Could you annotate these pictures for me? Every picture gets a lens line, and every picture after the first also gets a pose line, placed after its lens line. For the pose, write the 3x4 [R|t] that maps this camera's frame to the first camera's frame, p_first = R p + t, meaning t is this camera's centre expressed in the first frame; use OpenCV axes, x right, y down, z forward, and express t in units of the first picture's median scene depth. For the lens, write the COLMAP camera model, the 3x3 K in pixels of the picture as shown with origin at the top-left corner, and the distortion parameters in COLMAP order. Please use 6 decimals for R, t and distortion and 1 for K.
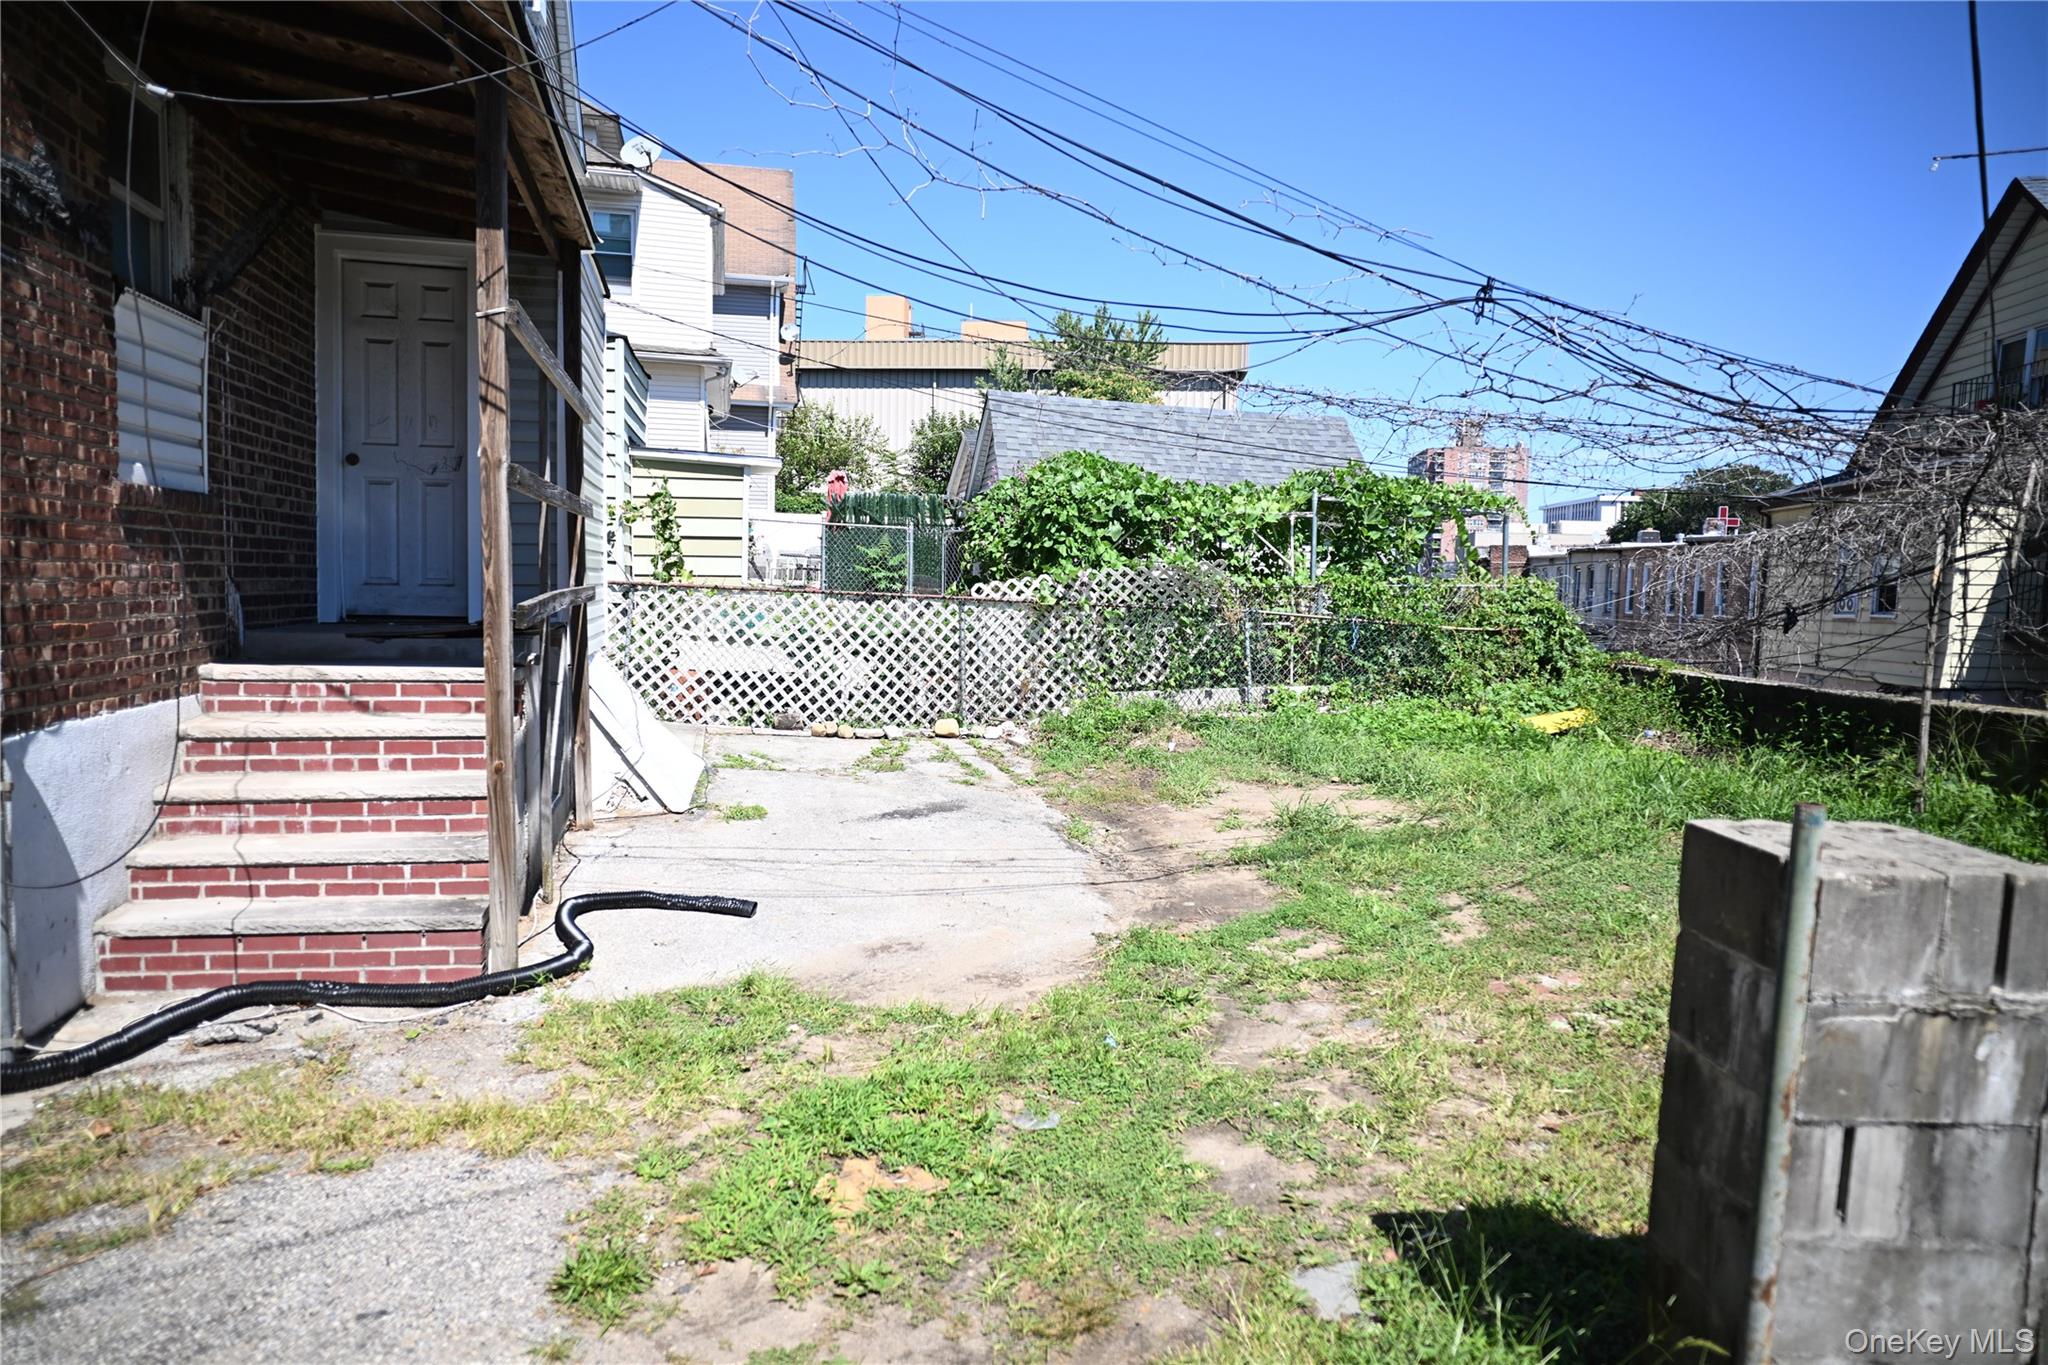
lens RADIAL K [[1214.2, 0, 1011.2], [0, 1214.2, 672.4], [0, 0, 1]] dist [-0.064347, 0.050313]
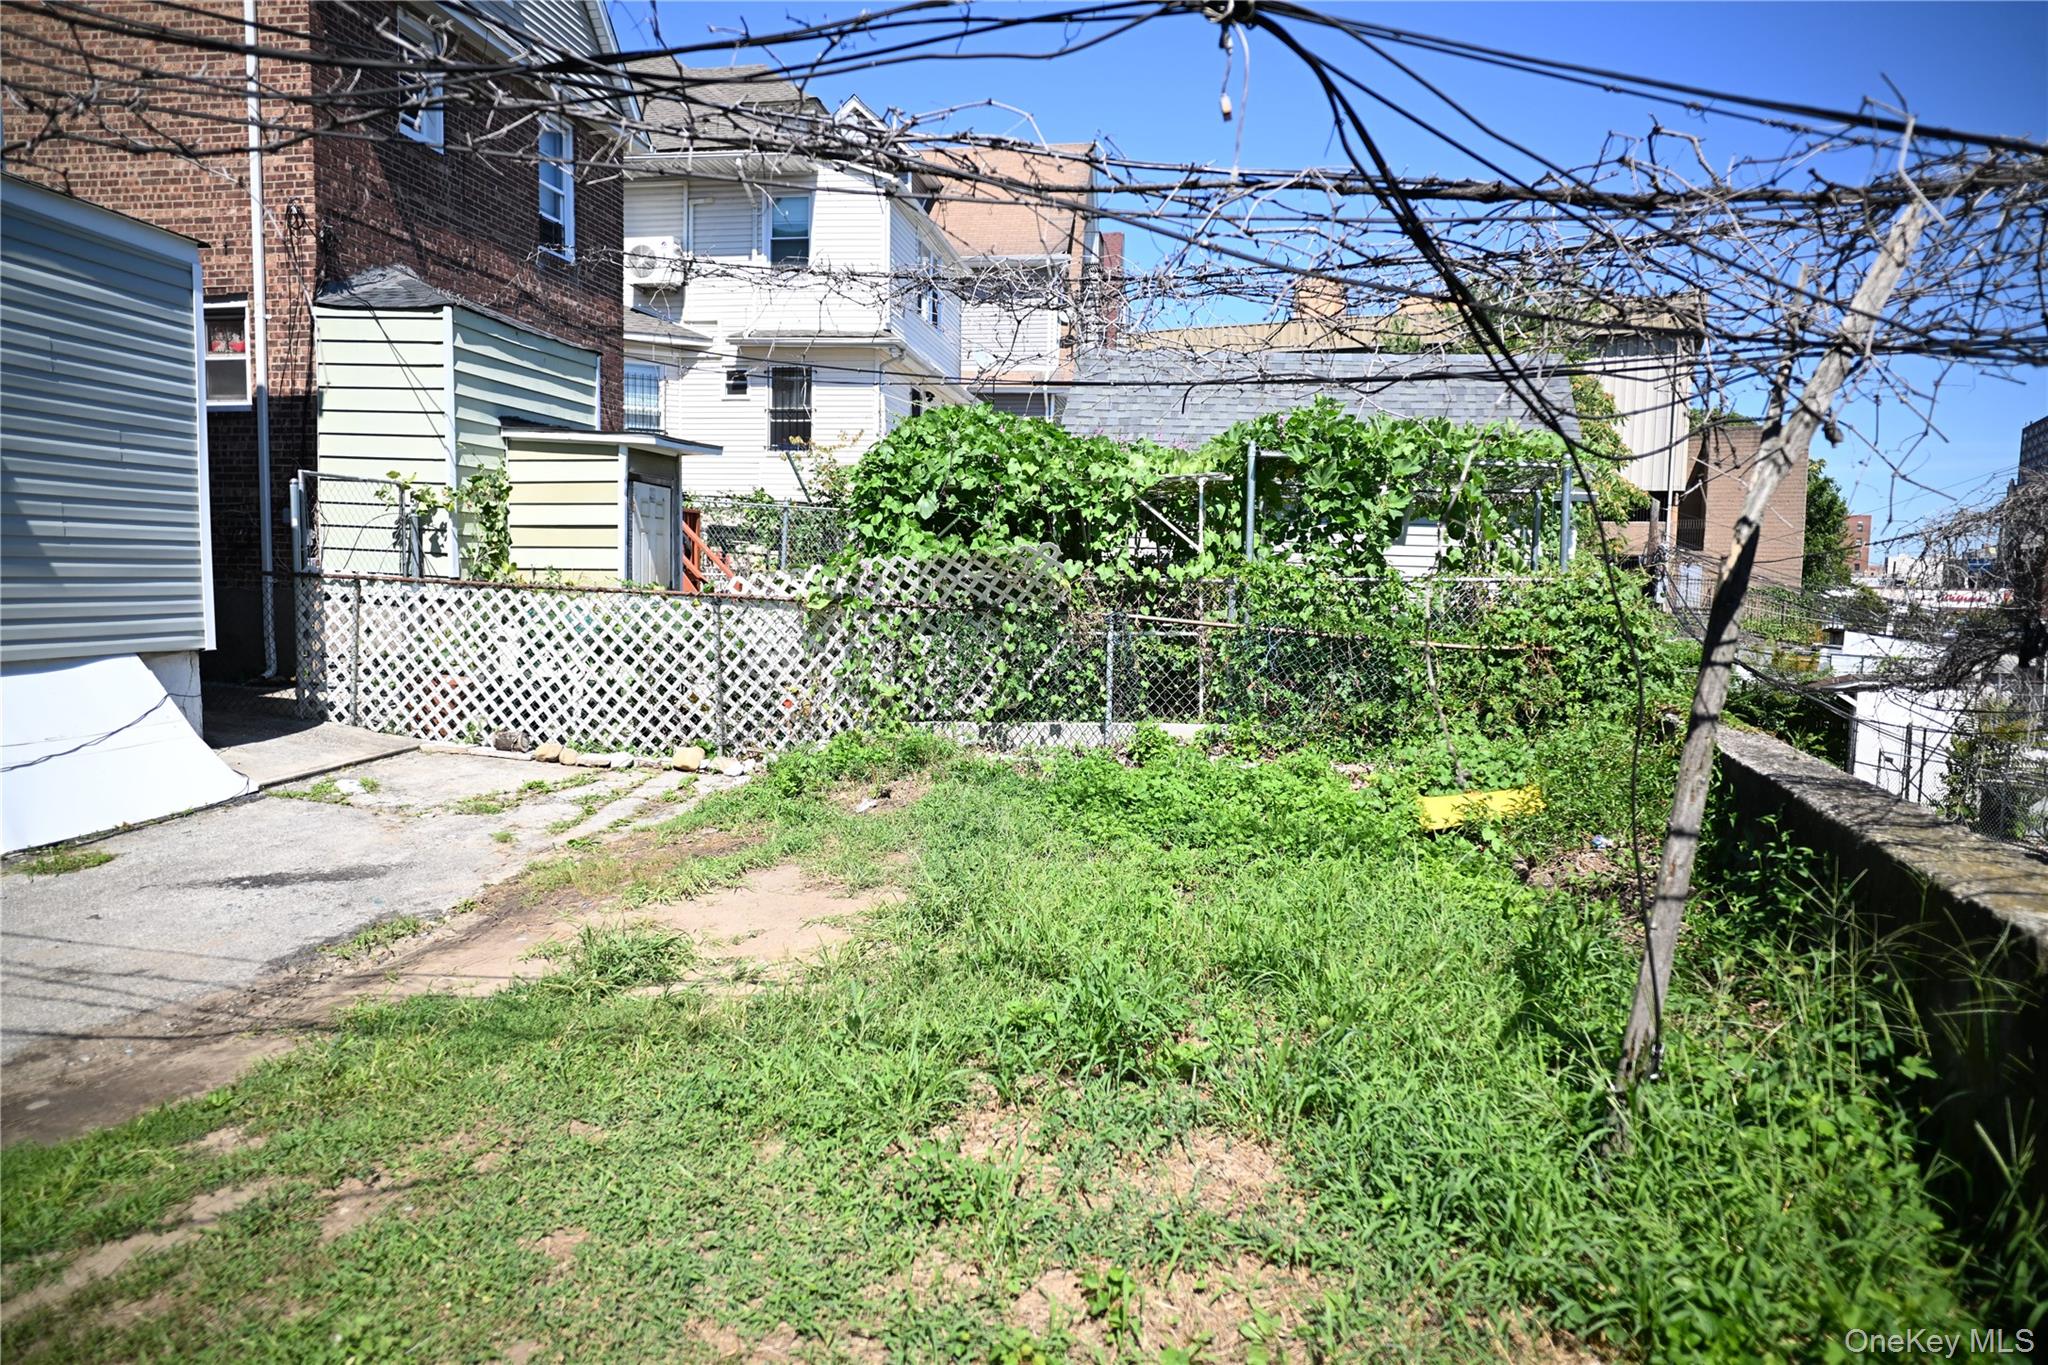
lens RADIAL K [[1214.2, 0, 1020.5], [0, 1214.2, 681.4], [0, 0, 1]] dist [-0.064347, 0.050313]
pose [[0.926527, 0.030961, -0.374953, 0.448975], [-0.028034, 0.999519, 0.013261, -0.021725], [0.375183, -0.001775, 0.926949, 0.352761]]
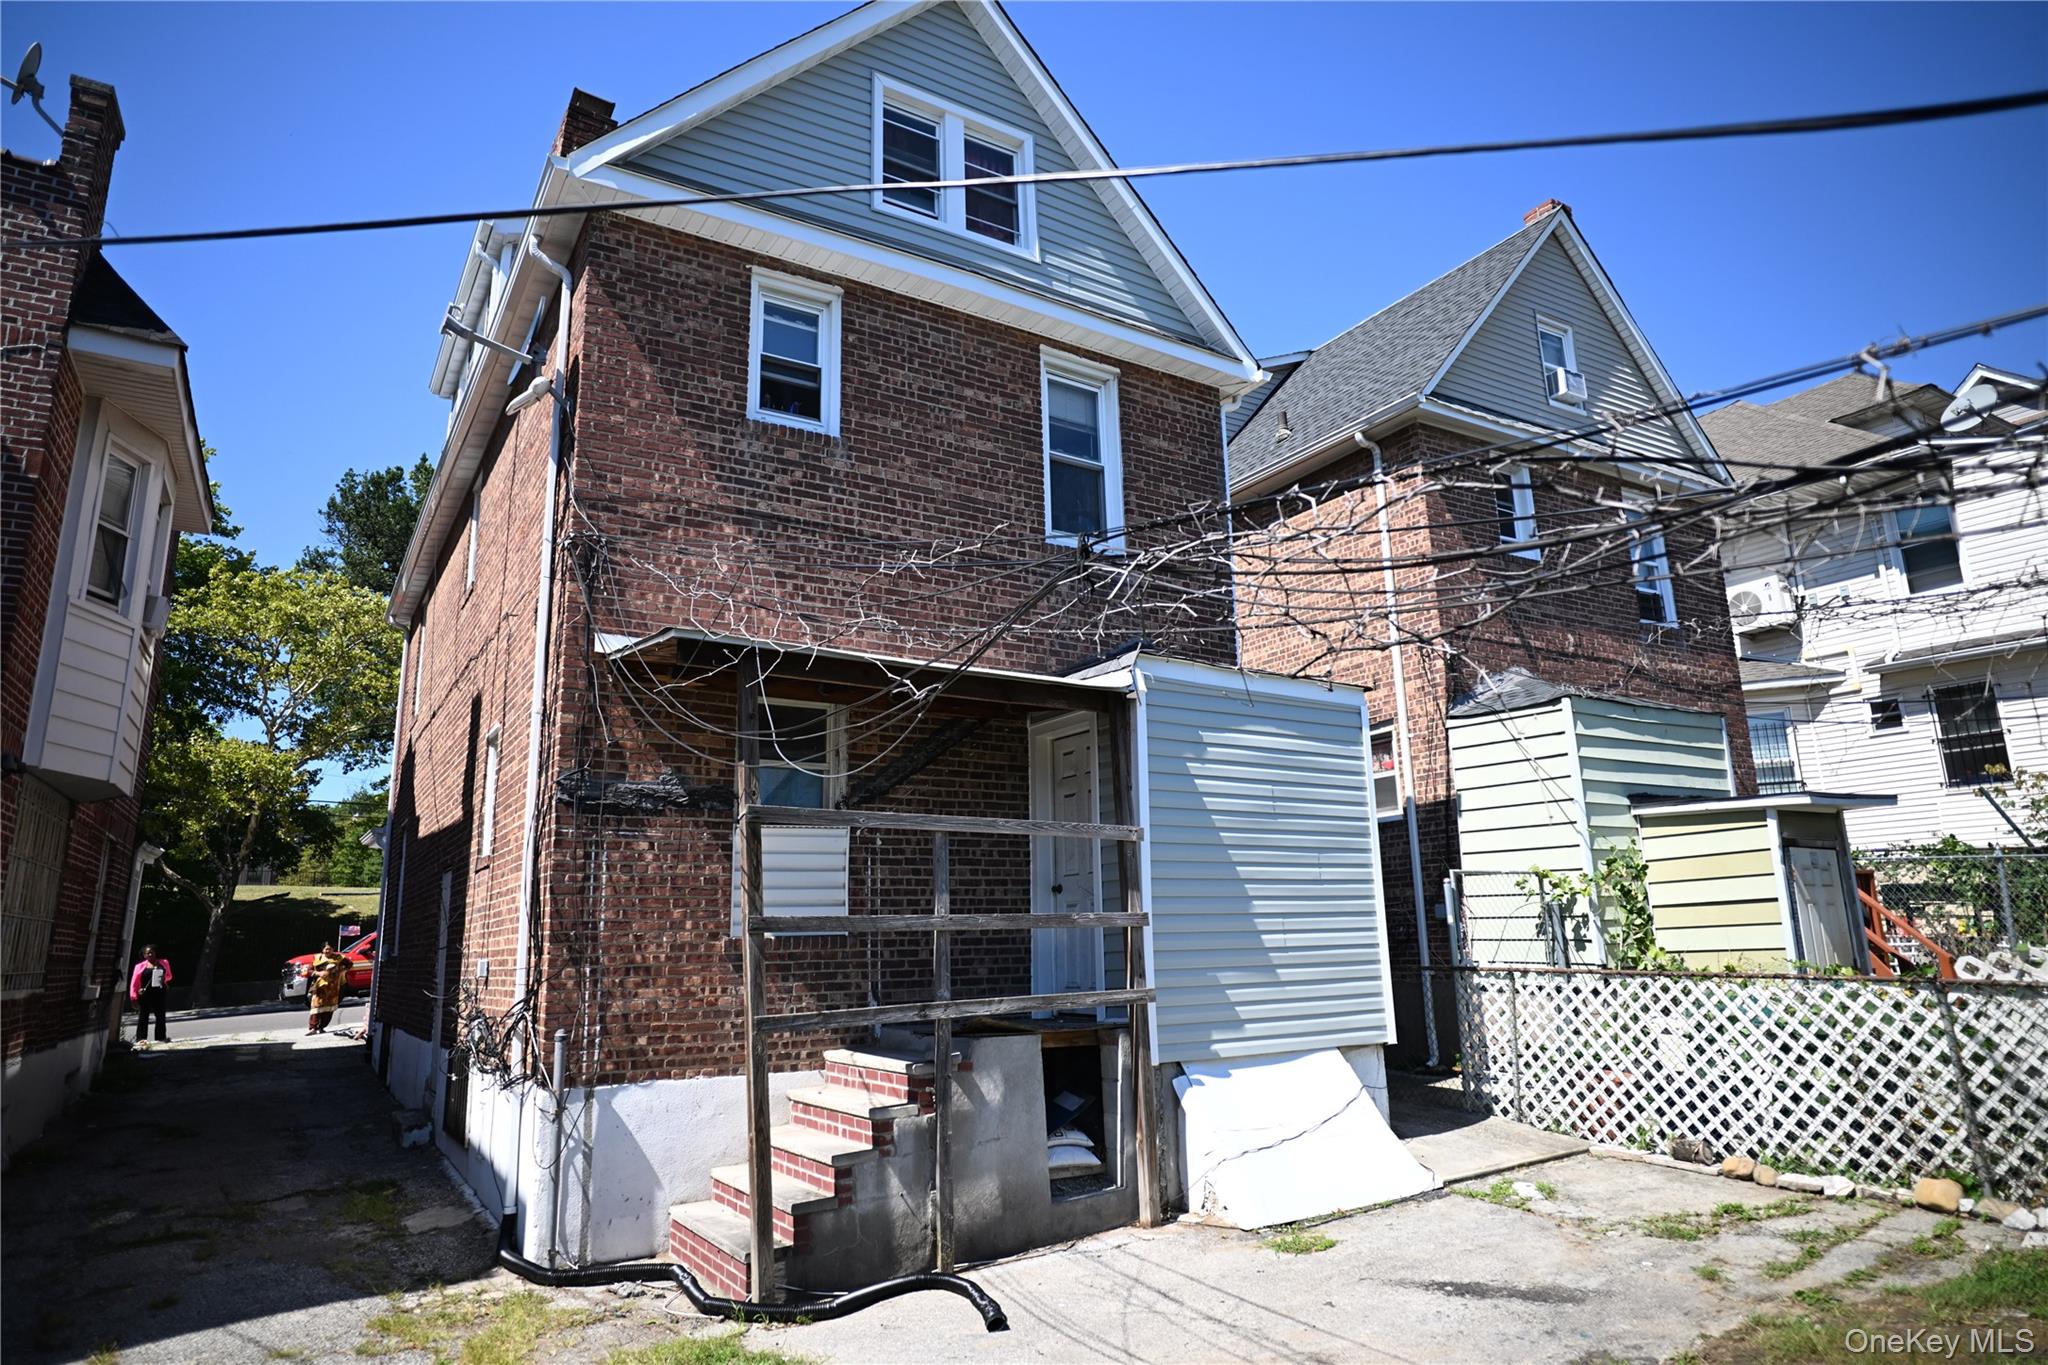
lens RADIAL K [[1214.2, 0, 1015.5], [0, 1214.2, 679.2], [0, 0, 1]] dist [-0.064347, 0.050313]
pose [[0.315669, -0.237443, -0.918680, 0.431630], [-0.038128, 0.964228, -0.262317, -0.032057], [0.948103, 0.117833, 0.295324, 0.337900]]
